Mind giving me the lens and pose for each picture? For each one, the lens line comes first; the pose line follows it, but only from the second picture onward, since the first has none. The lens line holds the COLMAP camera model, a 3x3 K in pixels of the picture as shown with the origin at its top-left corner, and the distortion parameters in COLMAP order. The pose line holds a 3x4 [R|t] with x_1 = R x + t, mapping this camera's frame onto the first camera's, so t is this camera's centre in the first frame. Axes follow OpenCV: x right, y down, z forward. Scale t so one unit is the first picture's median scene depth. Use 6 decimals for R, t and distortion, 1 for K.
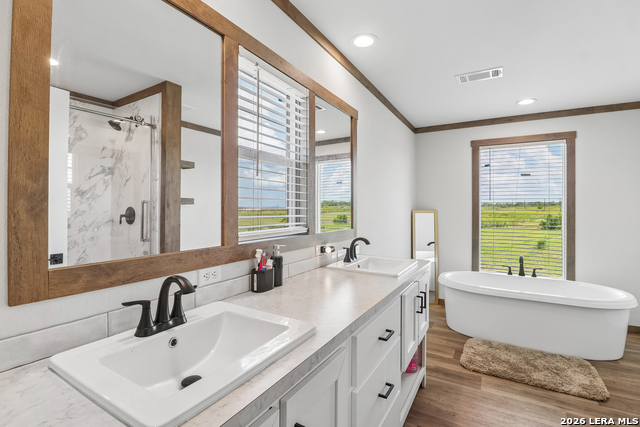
lens RADIAL K [[298.0, 0, 320.5], [0, 298.0, 211.1], [0, 0, 1]] dist [-0.008971, -0.006889]
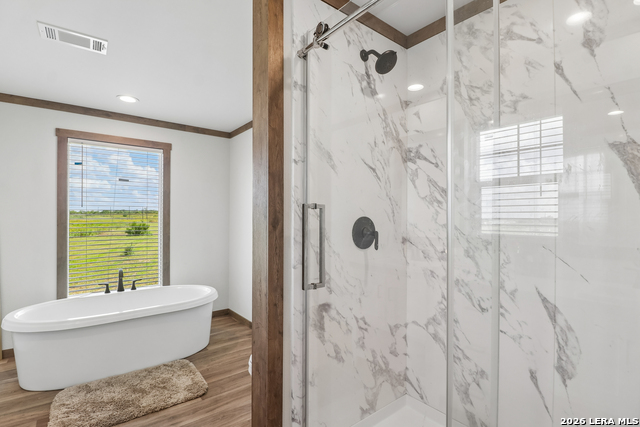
lens RADIAL K [[298.0, 0, 304.5], [0, 298.0, 213.6], [0, 0, 1]] dist [-0.008971, -0.006889]
pose [[0.374114, 0.005720, 0.927365, 0.055608], [0.011068, 0.999882, -0.010632, -0.002908], [-0.927317, 0.014242, 0.374007, 0.154582]]
